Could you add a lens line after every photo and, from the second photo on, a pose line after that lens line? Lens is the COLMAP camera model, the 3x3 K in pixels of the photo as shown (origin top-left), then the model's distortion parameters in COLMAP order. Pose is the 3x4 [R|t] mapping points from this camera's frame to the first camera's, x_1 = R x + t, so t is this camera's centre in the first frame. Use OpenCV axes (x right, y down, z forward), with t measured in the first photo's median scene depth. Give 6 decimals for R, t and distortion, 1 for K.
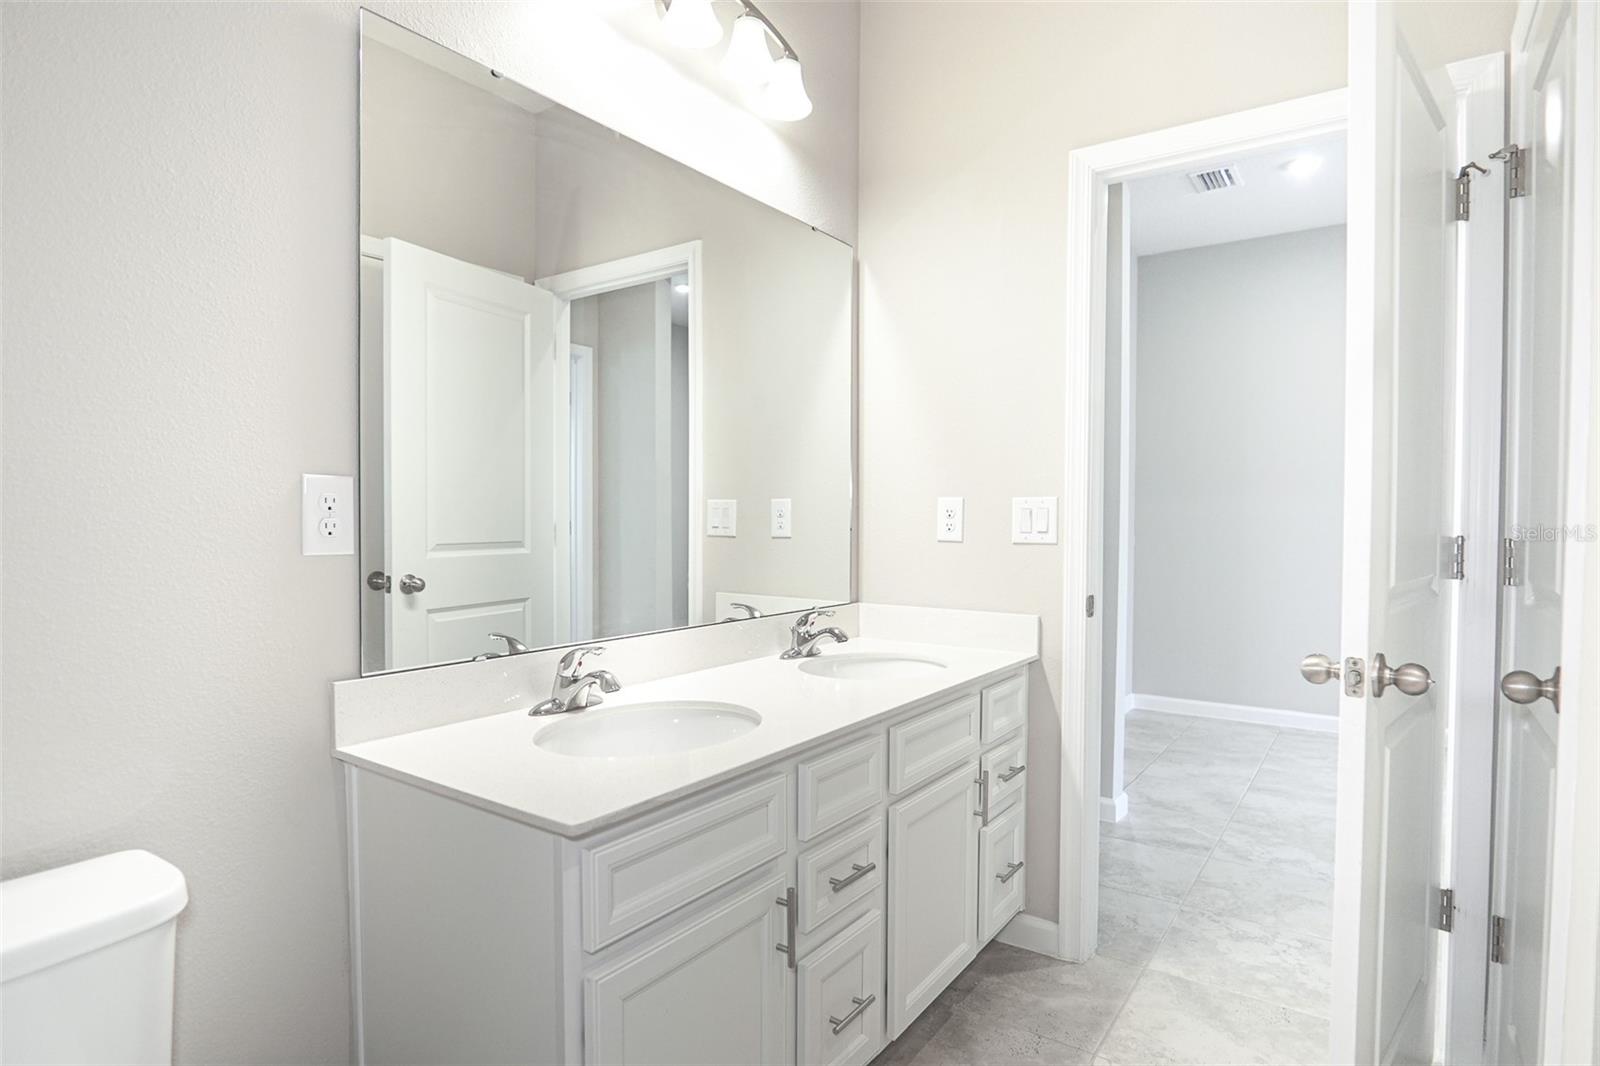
lens RADIAL K [[856.4, 0, 805.8], [0, 856.4, 536.9], [0, 0, 1]] dist [-0.038277, 0.011488]
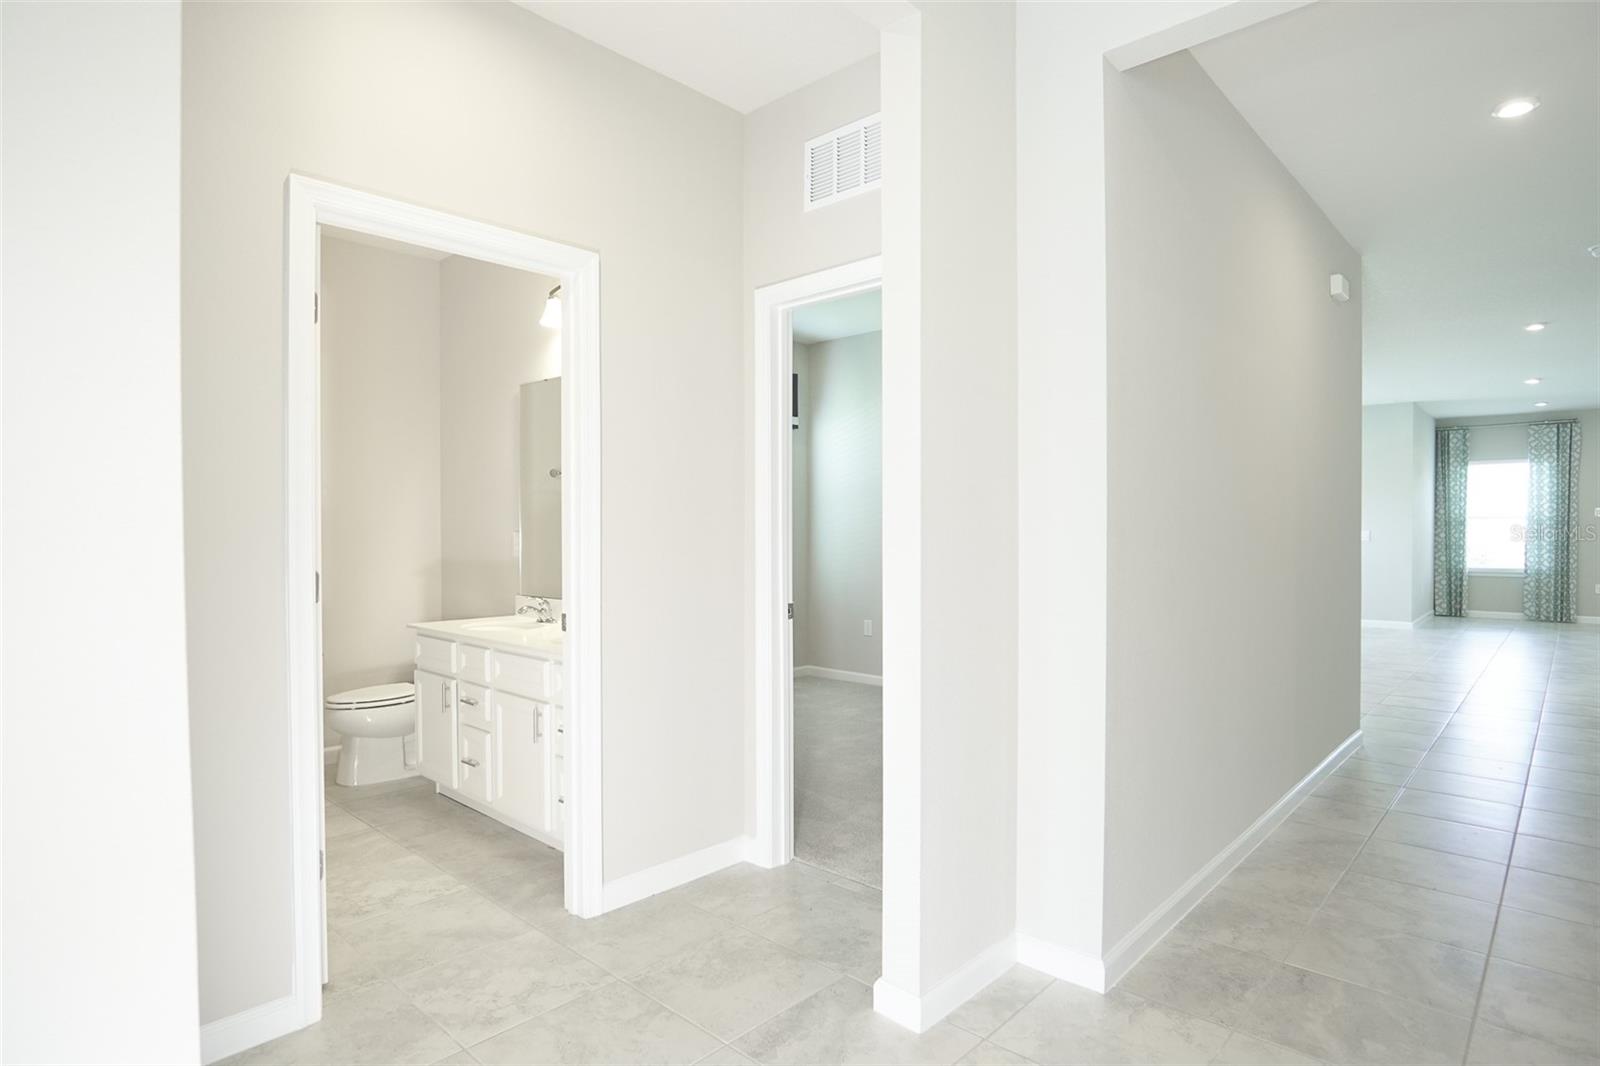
lens RADIAL K [[856.4, 0, 805.8], [0, 856.4, 536.9], [0, 0, 1]] dist [-0.038277, 0.011488]
pose [[-0.134594, 0.005201, -0.990887, 1.248685], [-0.021479, 0.999736, 0.008165, -0.052388], [0.990668, 0.022383, -0.134446, 1.239009]]
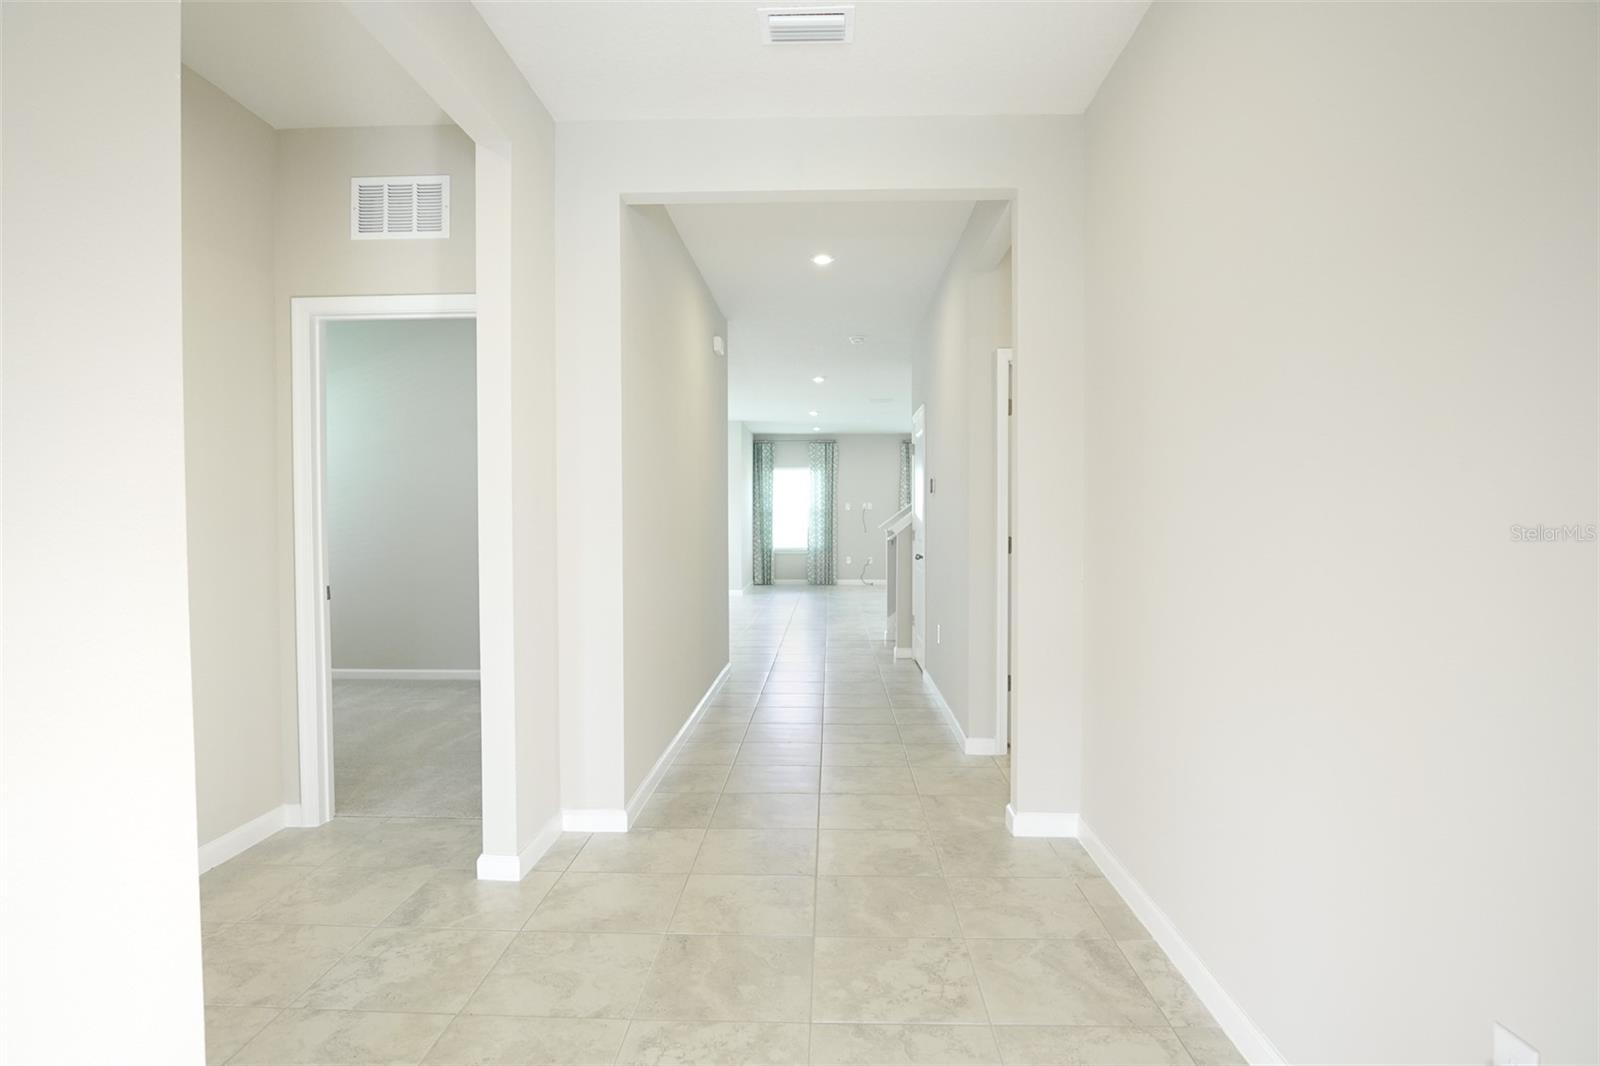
lens RADIAL K [[856.4, 0, 805.8], [0, 856.4, 536.9], [0, 0, 1]] dist [-0.038277, 0.011488]
pose [[0.549609, 0.012420, -0.835330, 1.566272], [-0.013176, 0.999894, 0.006197, -0.042680], [0.835318, 0.007601, 0.549714, 0.956066]]
